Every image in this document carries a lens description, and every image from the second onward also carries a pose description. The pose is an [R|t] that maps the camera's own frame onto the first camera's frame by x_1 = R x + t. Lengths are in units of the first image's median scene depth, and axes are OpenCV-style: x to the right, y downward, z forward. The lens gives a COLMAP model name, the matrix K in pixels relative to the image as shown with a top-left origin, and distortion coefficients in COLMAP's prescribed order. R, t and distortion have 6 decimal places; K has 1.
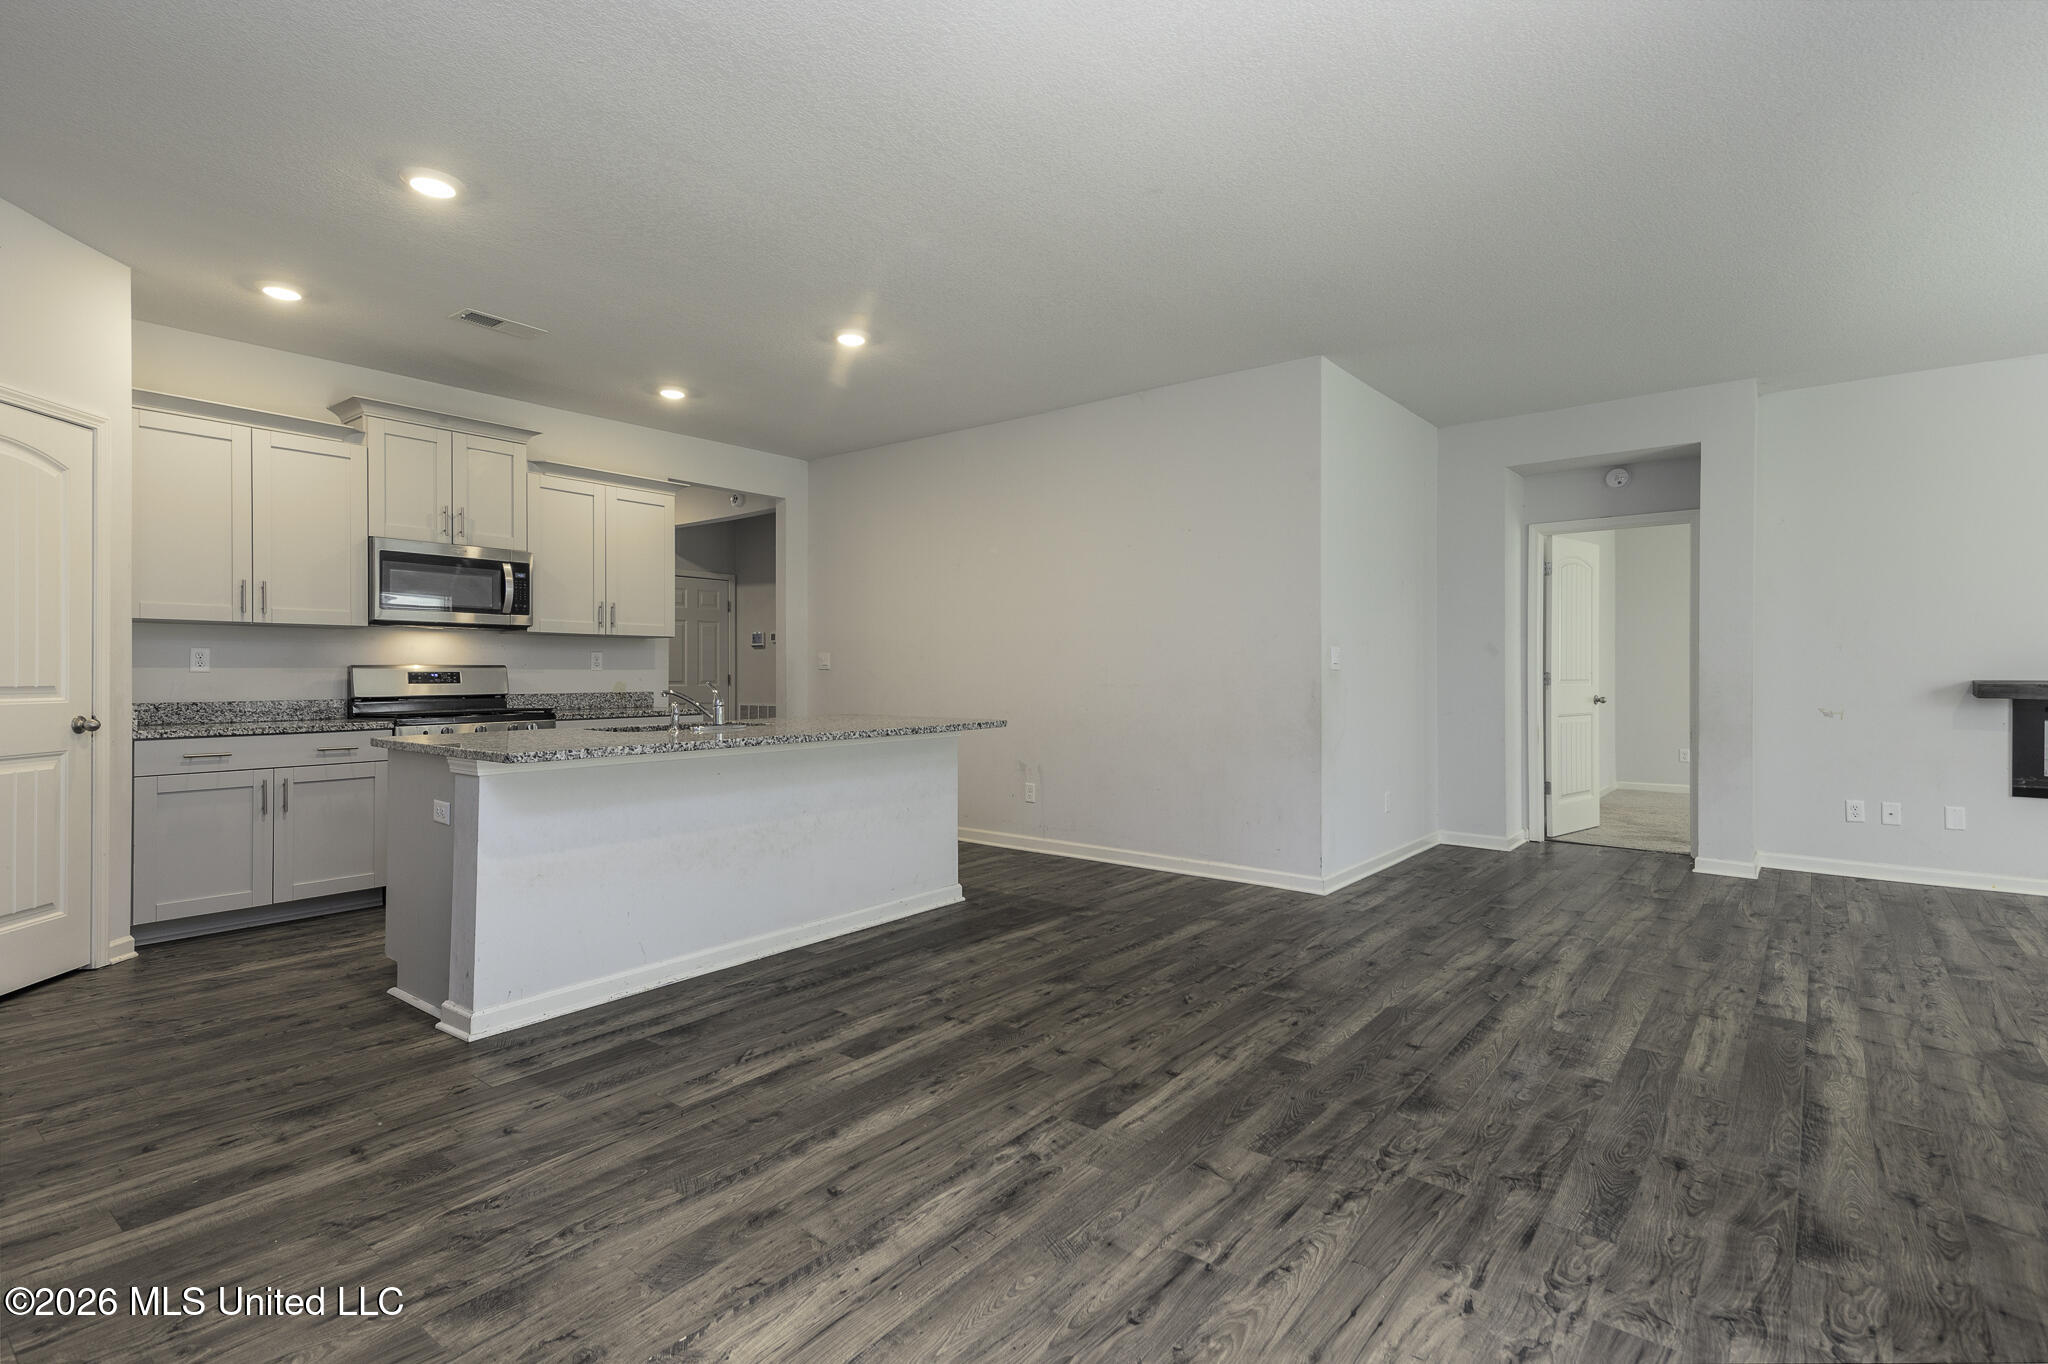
lens RADIAL K [[982.1, 0, 1038.9], [0, 982.1, 687.6], [0, 0, 1]] dist [0.050663, -0.020638]
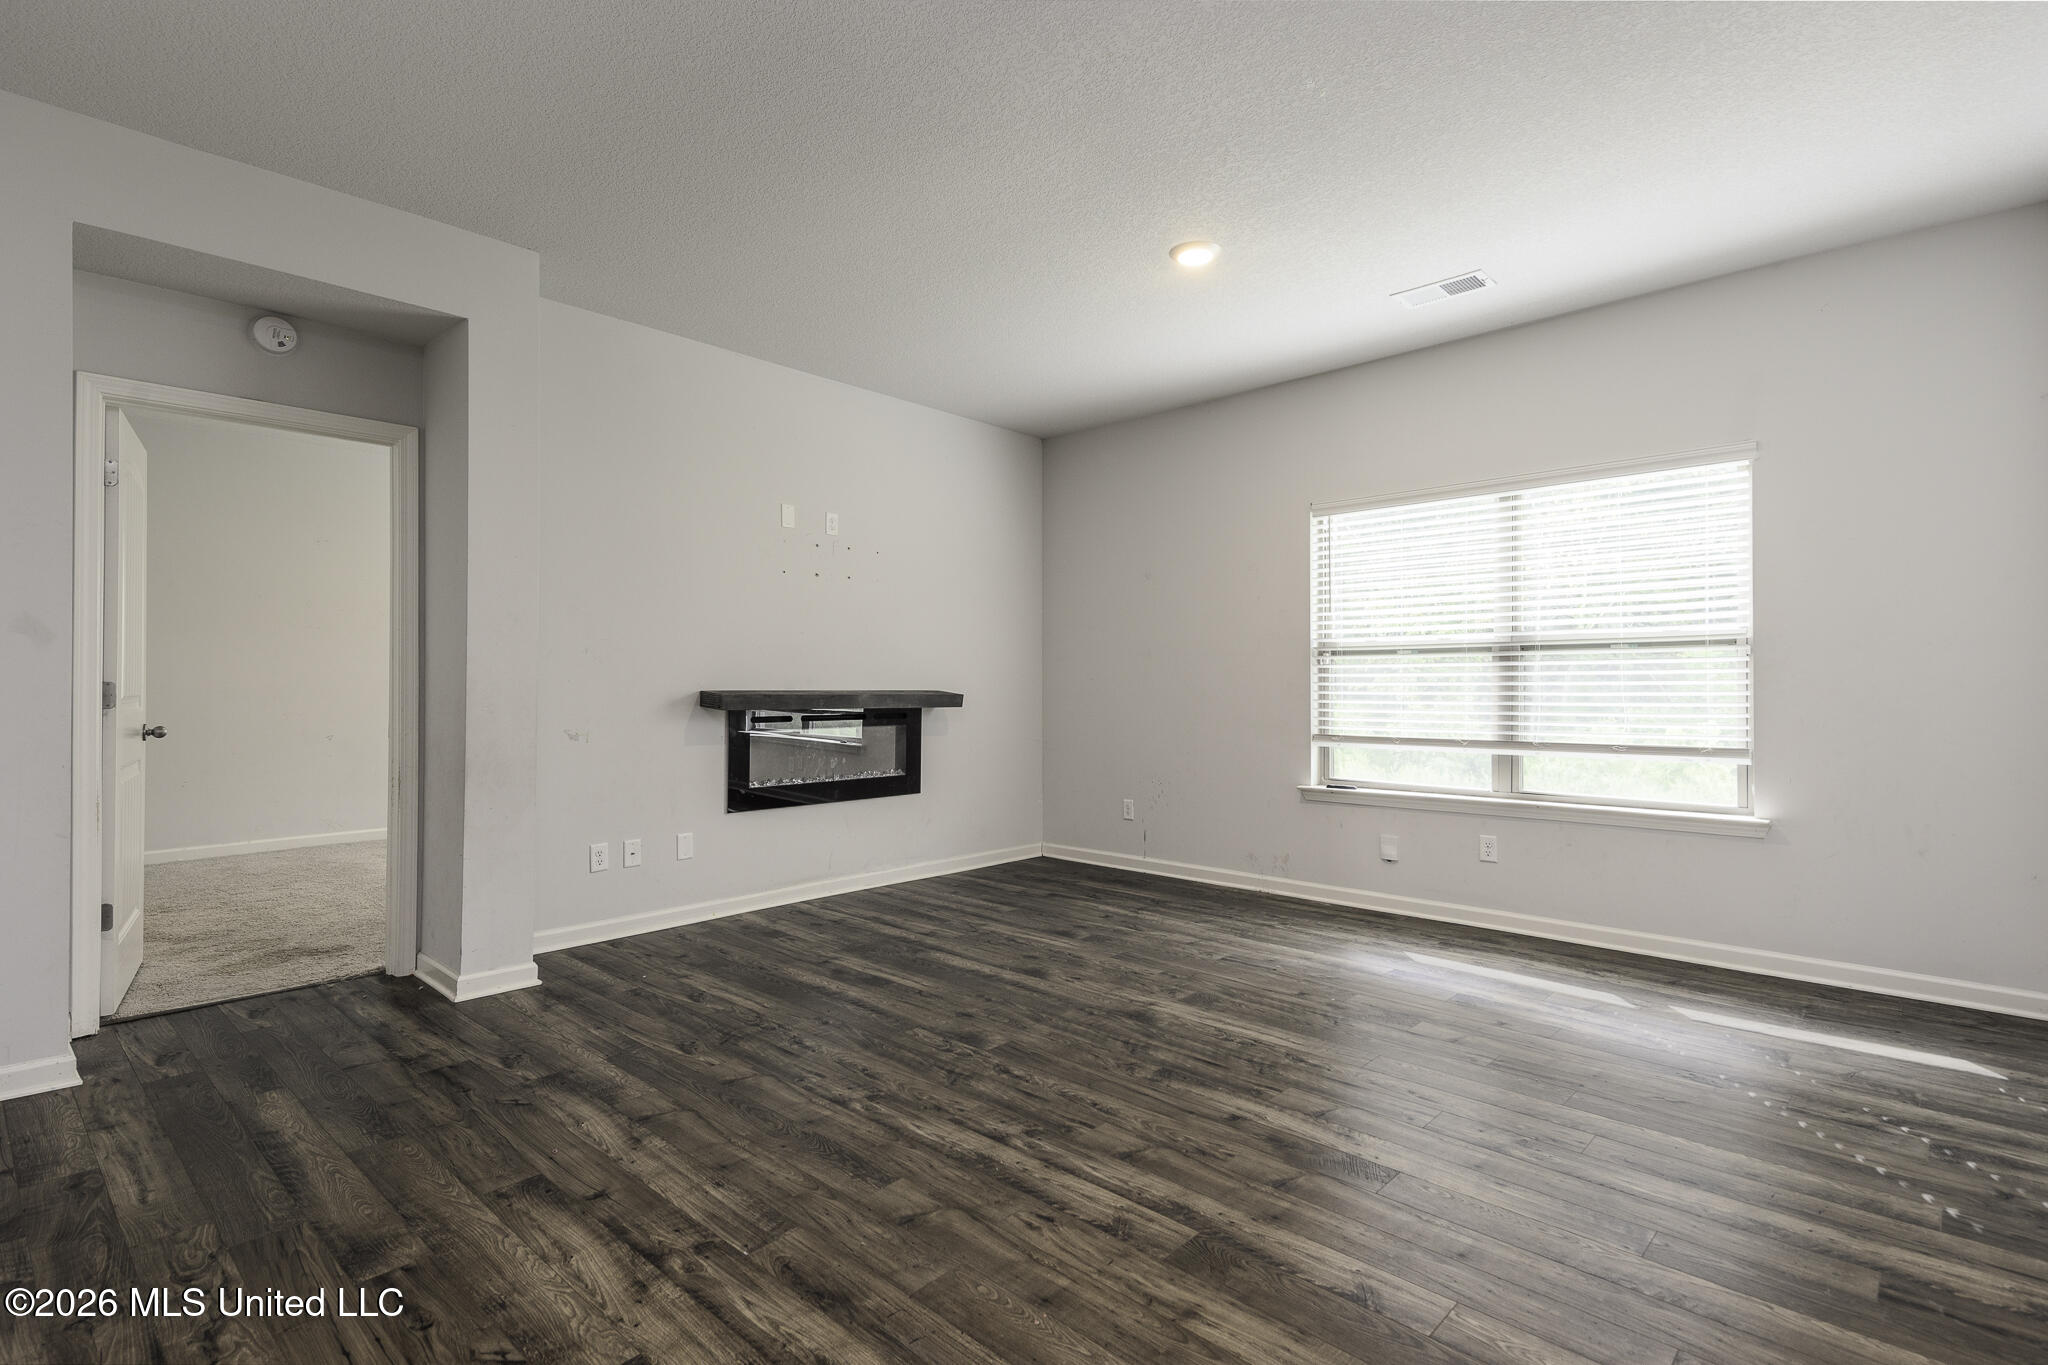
lens RADIAL K [[982.1, 0, 1015.9], [0, 982.1, 667.5], [0, 0, 1]] dist [0.050663, -0.020638]
pose [[0.093536, 0.013187, 0.995529, 0.115909], [0.014666, 0.999786, -0.014622, -0.016894], [-0.995508, 0.015968, 0.093323, 1.028760]]
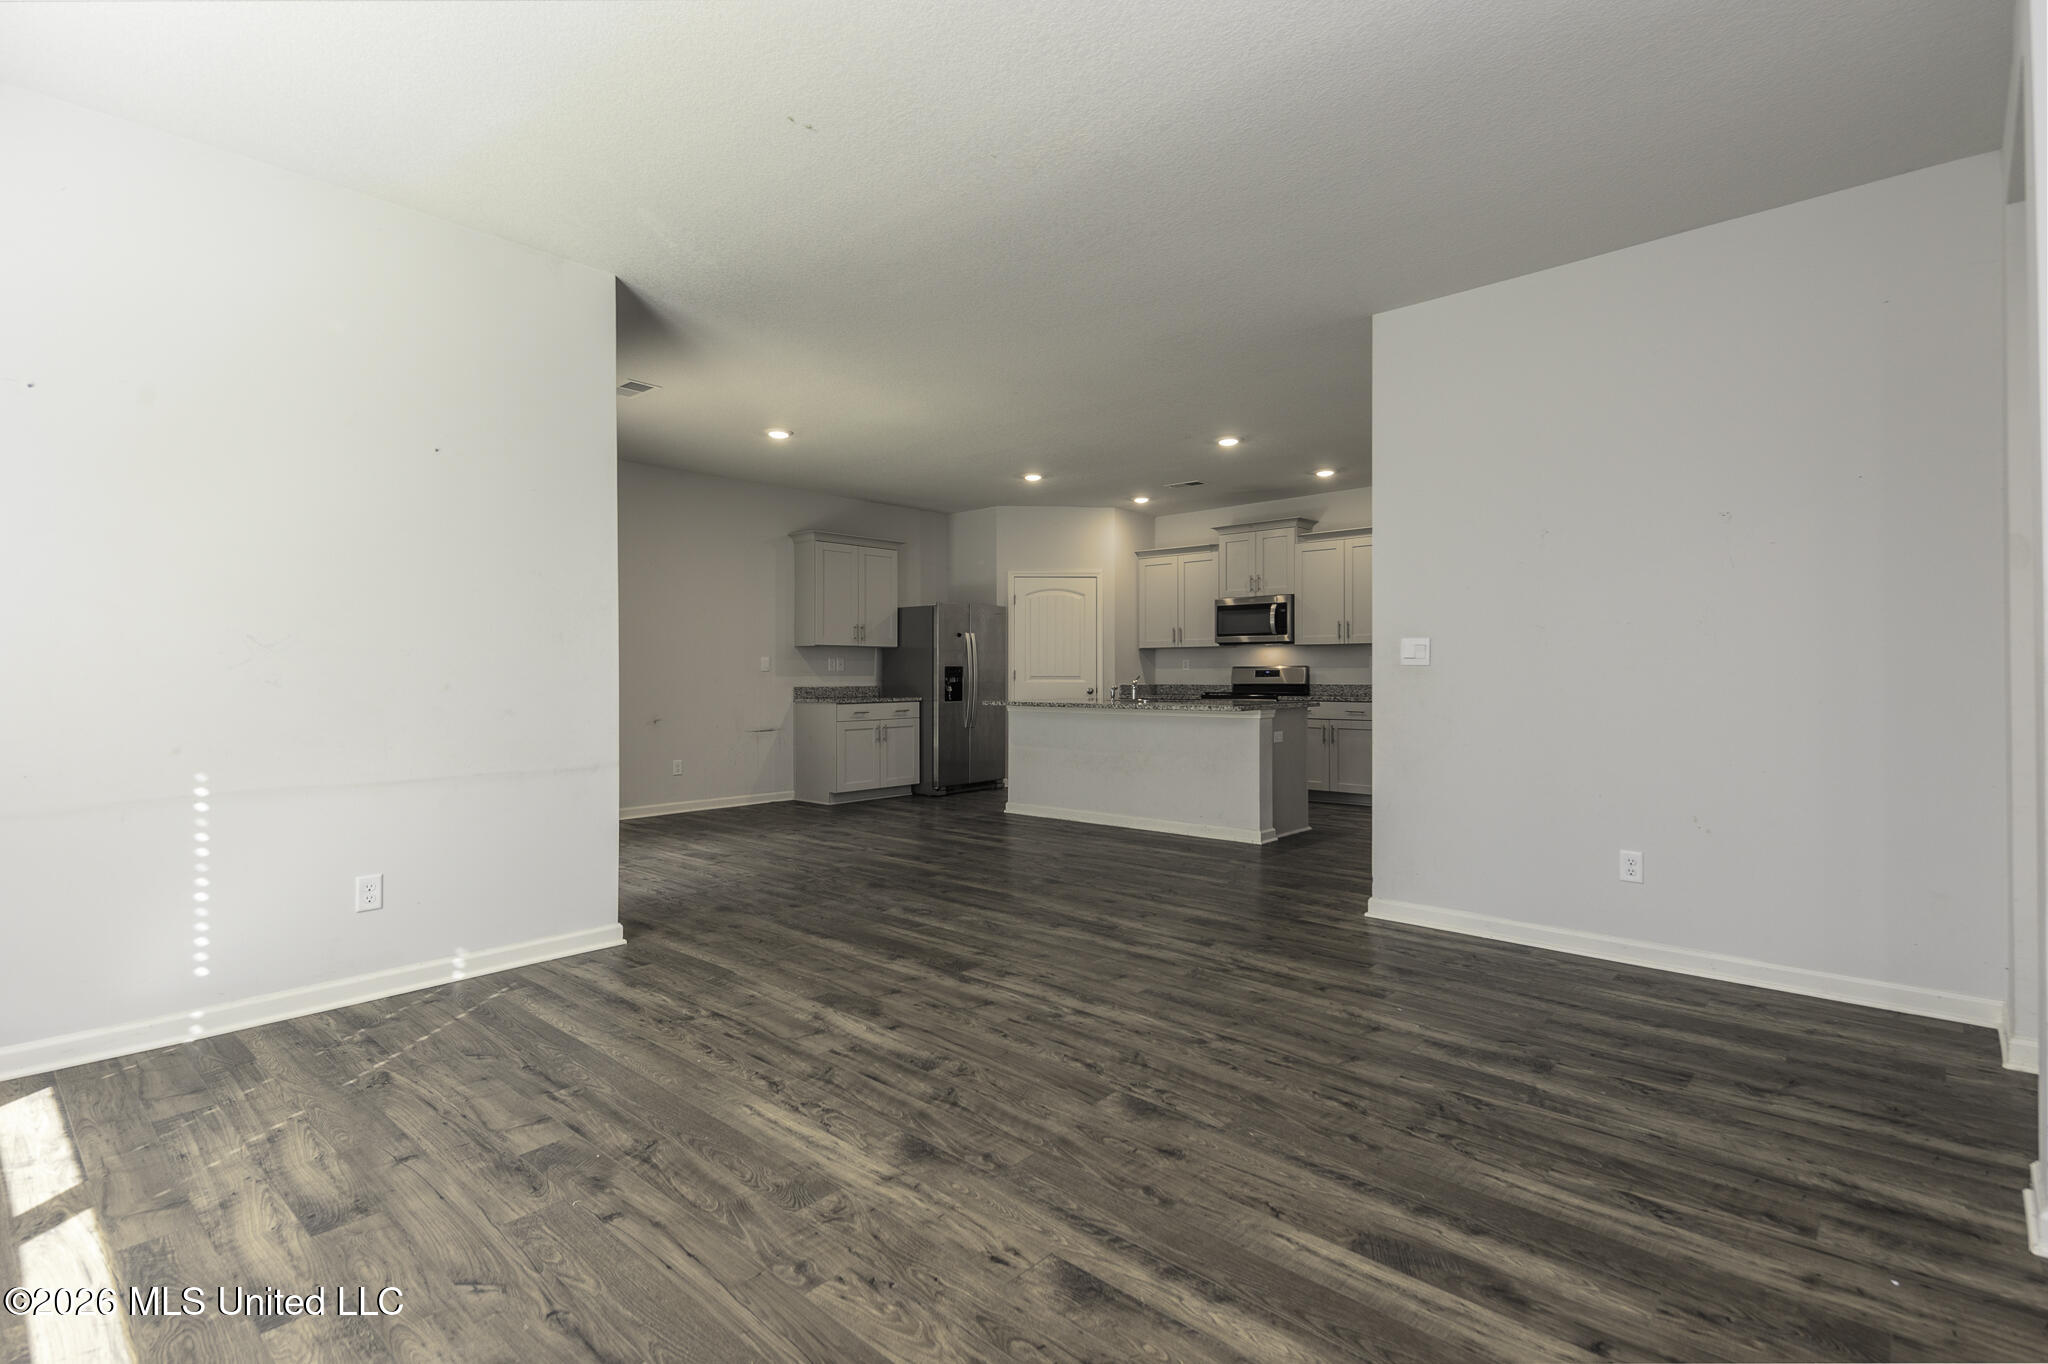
lens RADIAL K [[982.1, 0, 1013.5], [0, 982.1, 671.3], [0, 0, 1]] dist [0.050663, -0.020638]
pose [[-0.077035, 0.000982, -0.997028, 1.851690], [-0.013065, 0.999913, 0.001994, -0.018185], [0.996943, 0.013180, -0.077015, 1.120993]]
